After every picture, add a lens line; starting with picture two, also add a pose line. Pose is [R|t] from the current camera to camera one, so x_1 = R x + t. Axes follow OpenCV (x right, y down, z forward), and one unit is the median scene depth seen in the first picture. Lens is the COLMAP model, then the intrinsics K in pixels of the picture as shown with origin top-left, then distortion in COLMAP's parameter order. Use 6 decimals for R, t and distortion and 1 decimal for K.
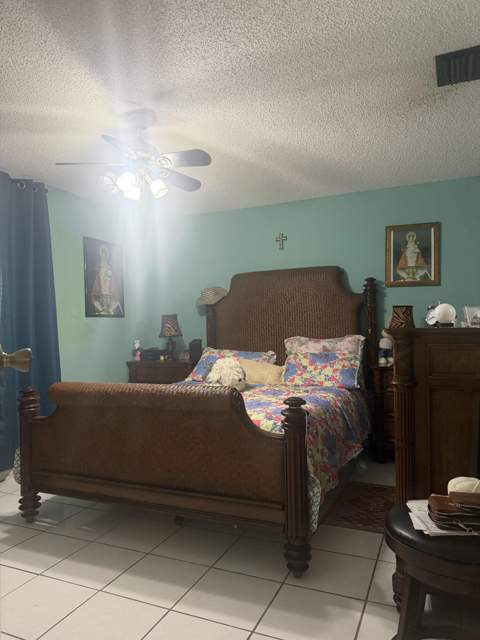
lens RADIAL K [[449.4, 0, 238.9], [0, 449.4, 321.7], [0, 0, 1]] dist [0.088556, -0.133137]
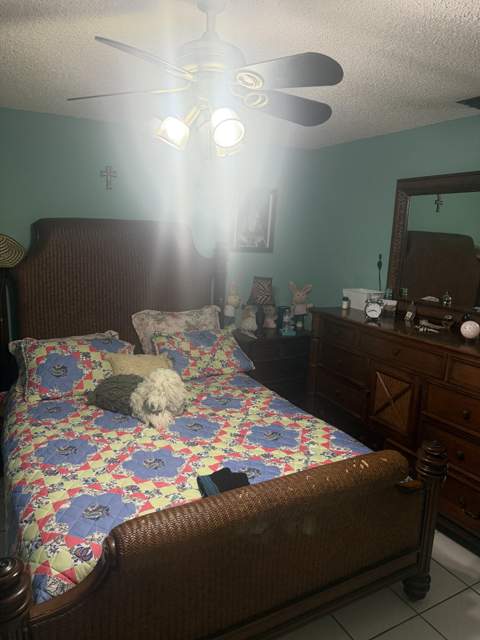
lens RADIAL K [[449.4, 0, 238.9], [0, 449.4, 321.7], [0, 0, 1]] dist [0.088556, -0.133137]
pose [[0.612122, -0.124717, 0.780866, -0.433967], [-0.054124, 0.978560, 0.198721, -0.125353], [-0.788909, -0.163905, 0.592248, 0.416388]]
